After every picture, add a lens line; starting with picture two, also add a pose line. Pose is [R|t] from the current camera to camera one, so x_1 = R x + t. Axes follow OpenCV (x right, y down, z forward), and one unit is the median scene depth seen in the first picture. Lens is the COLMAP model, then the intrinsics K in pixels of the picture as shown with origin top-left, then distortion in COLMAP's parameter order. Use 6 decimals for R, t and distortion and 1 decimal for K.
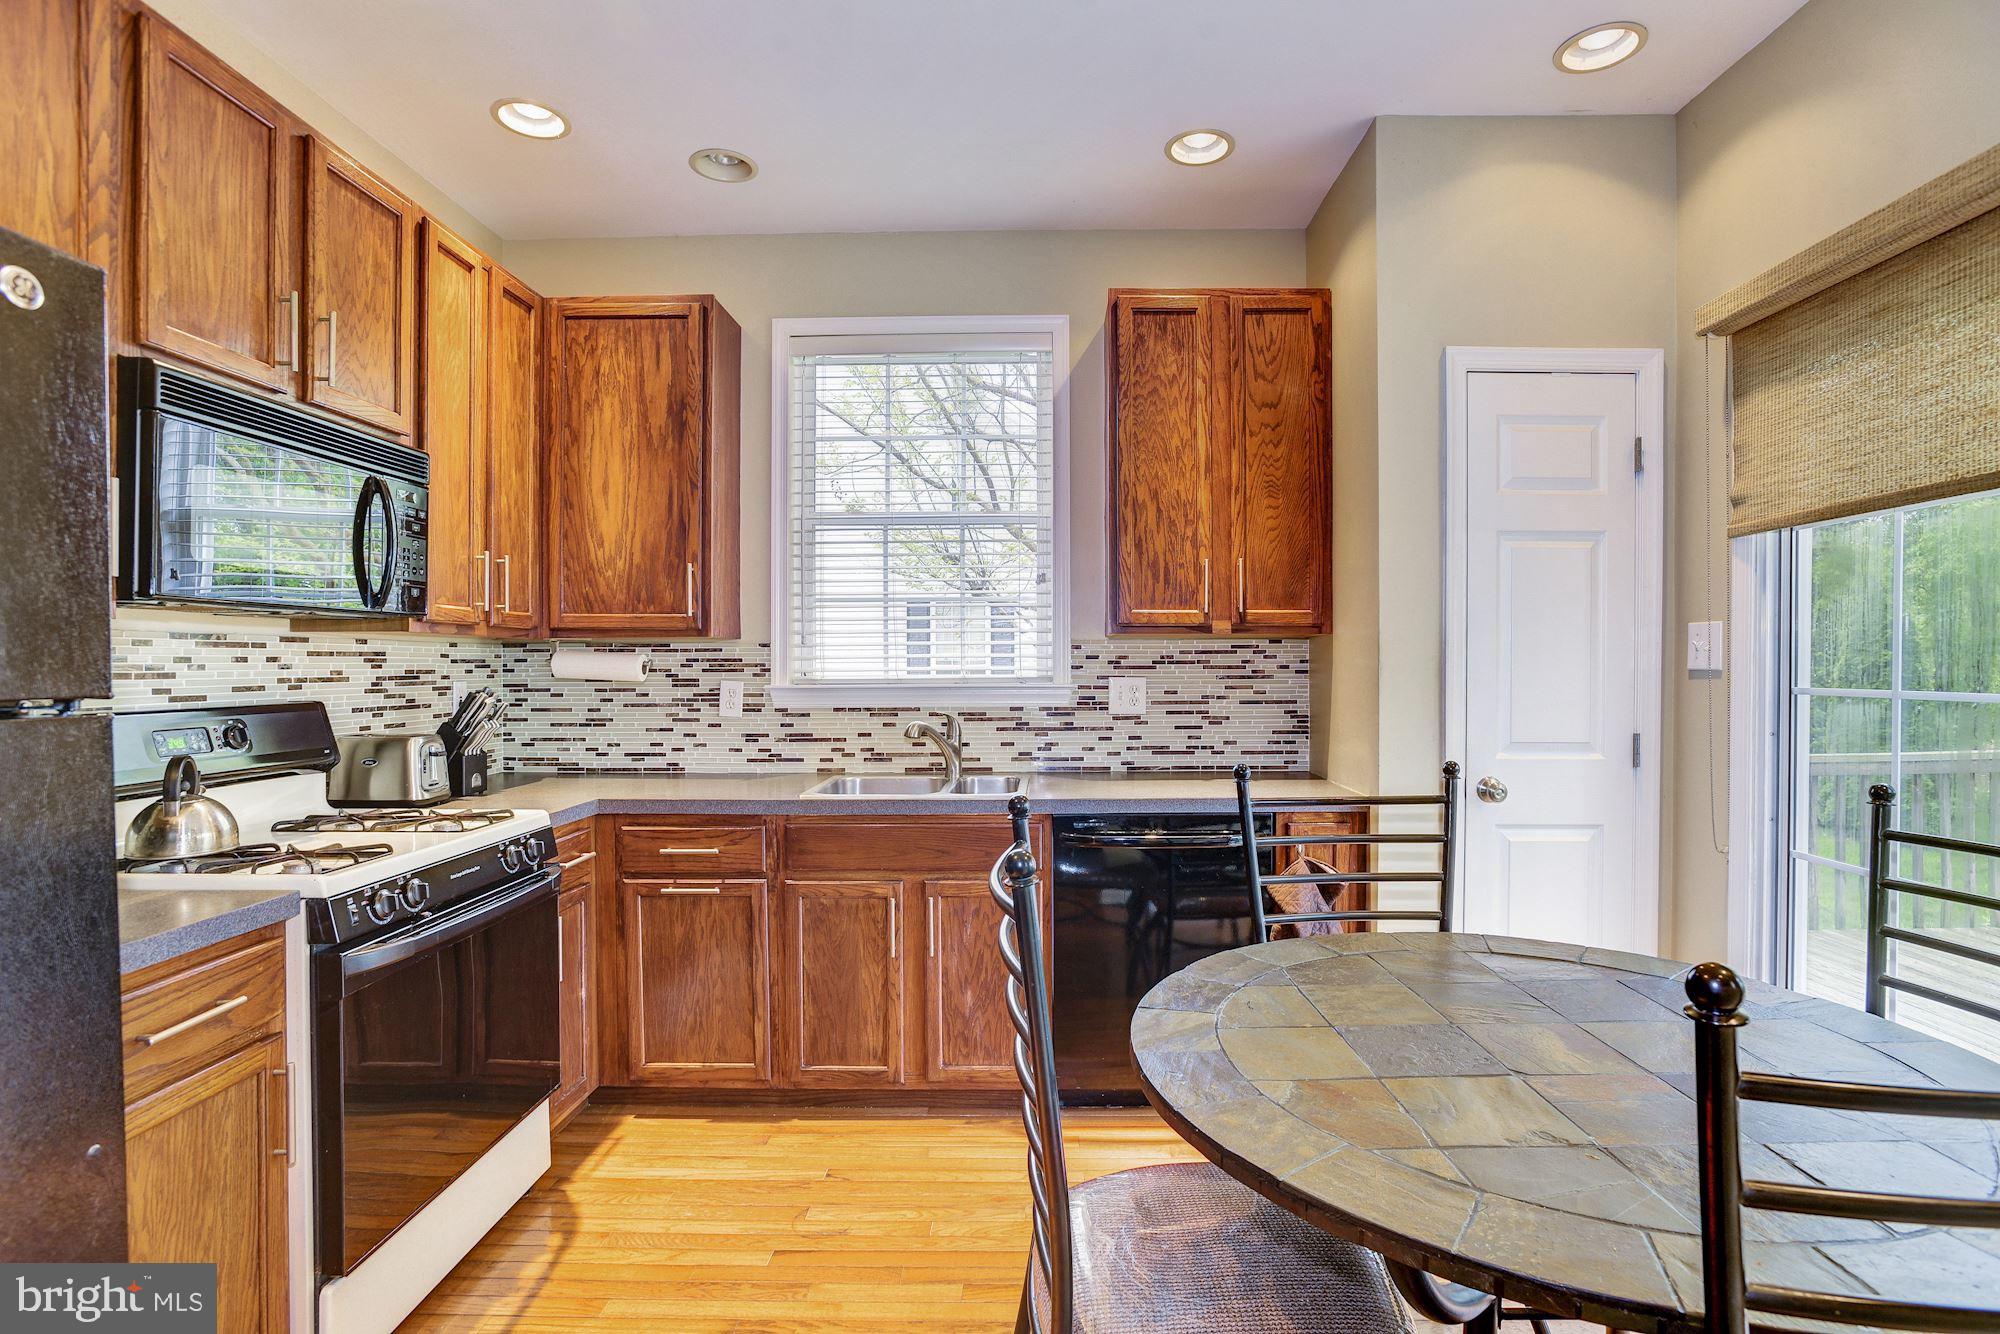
lens RADIAL K [[983.8, 0, 1019.7], [0, 983.8, 665.2], [0, 0, 1]] dist [-0.057249, 0.029735]
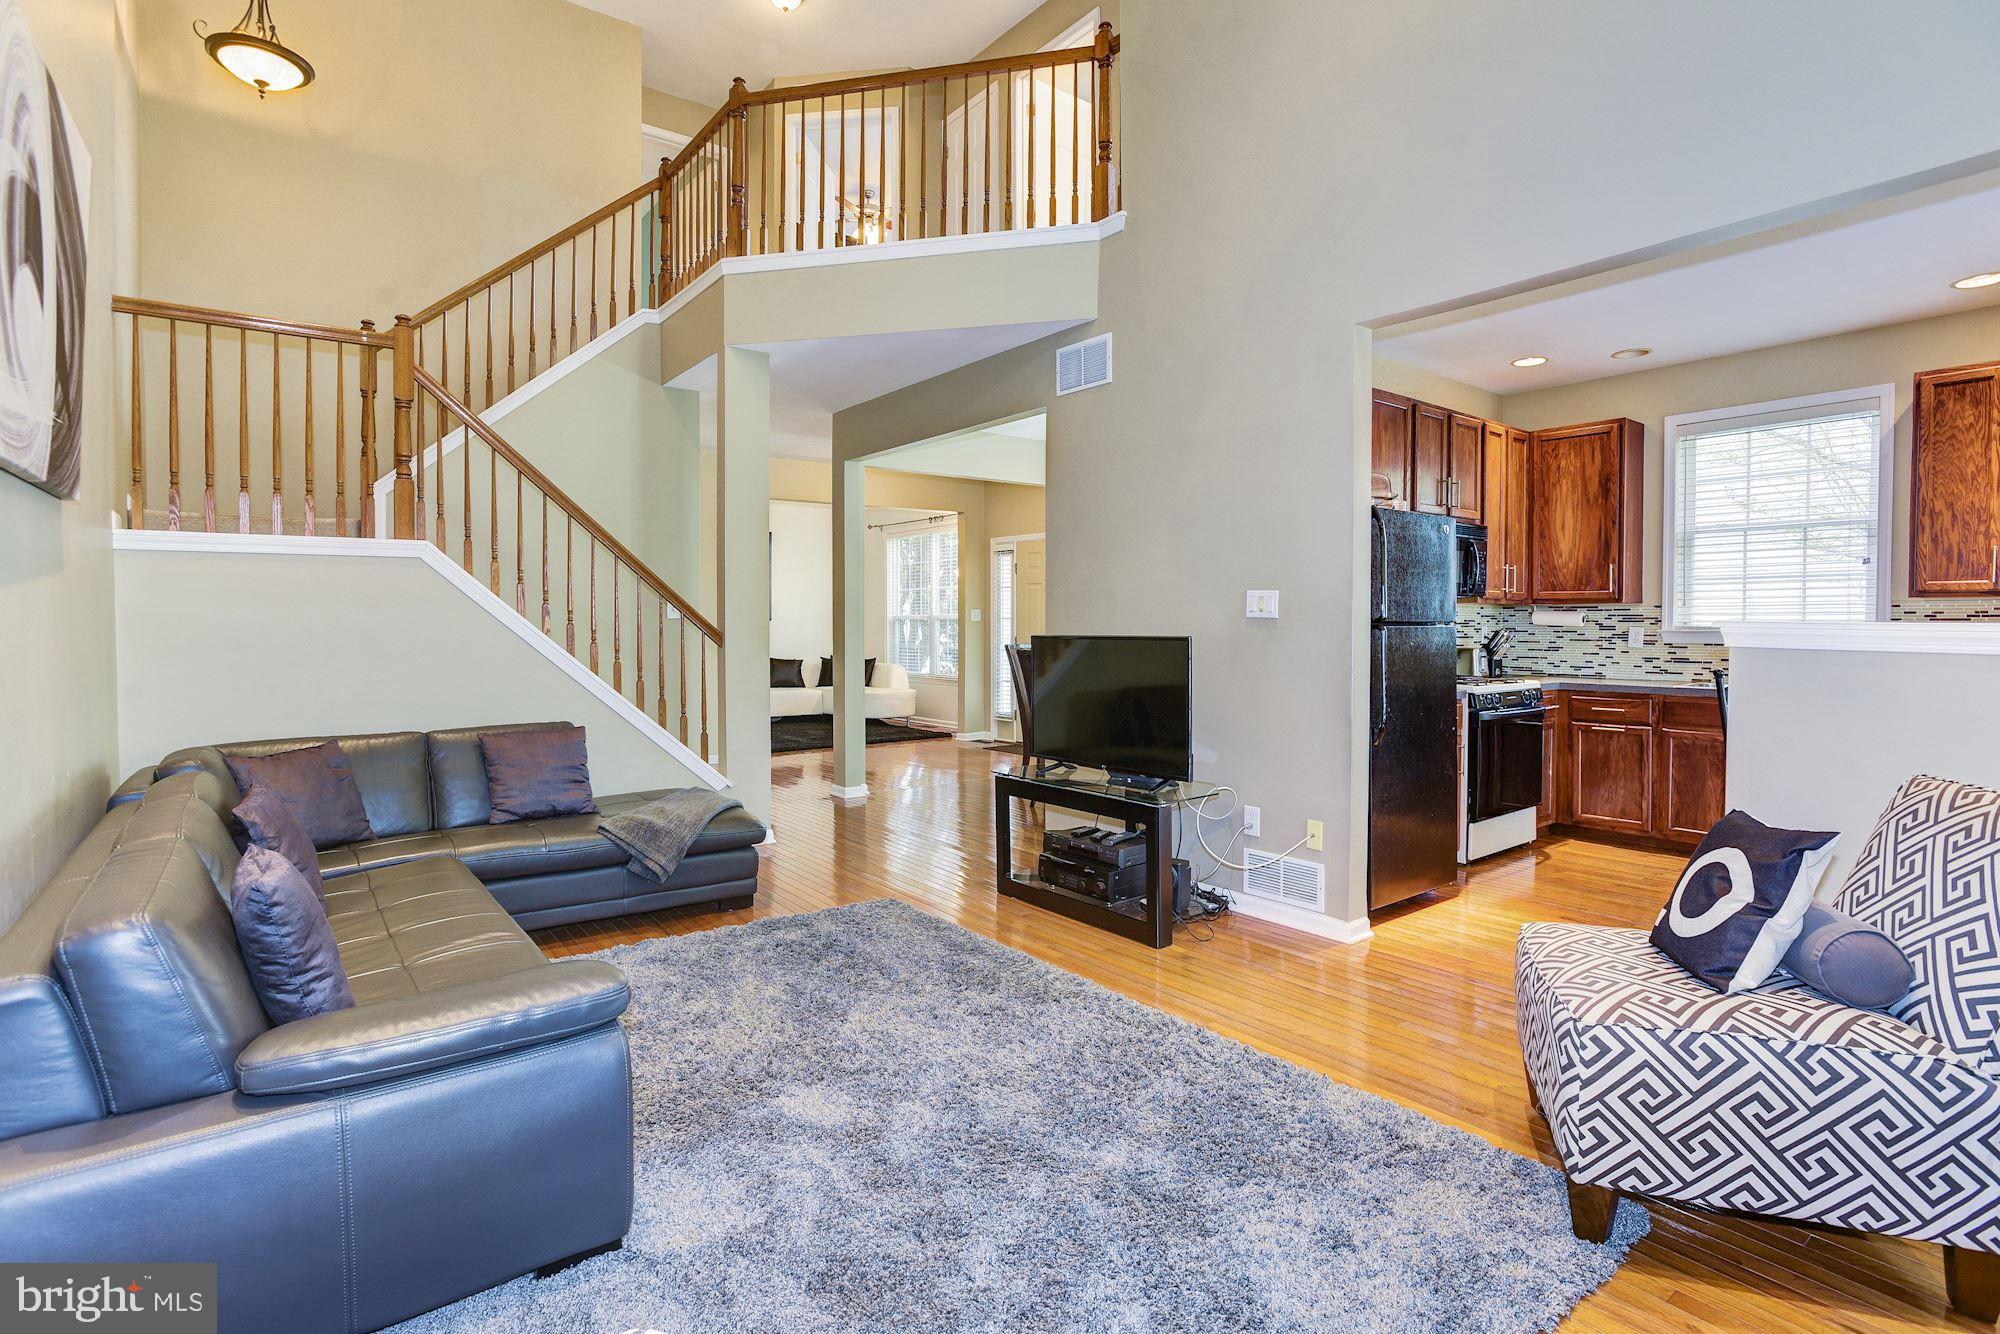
lens RADIAL K [[974.8, 0, 991.5], [0, 974.8, 645.2], [0, 0, 1]] dist [-0.052914, 0.022203]
pose [[0.625052, 0.020477, -0.780314, 0.357509], [-0.004890, 0.999739, 0.022318, 0.017541], [0.780567, -0.010134, 0.624989, -1.084663]]
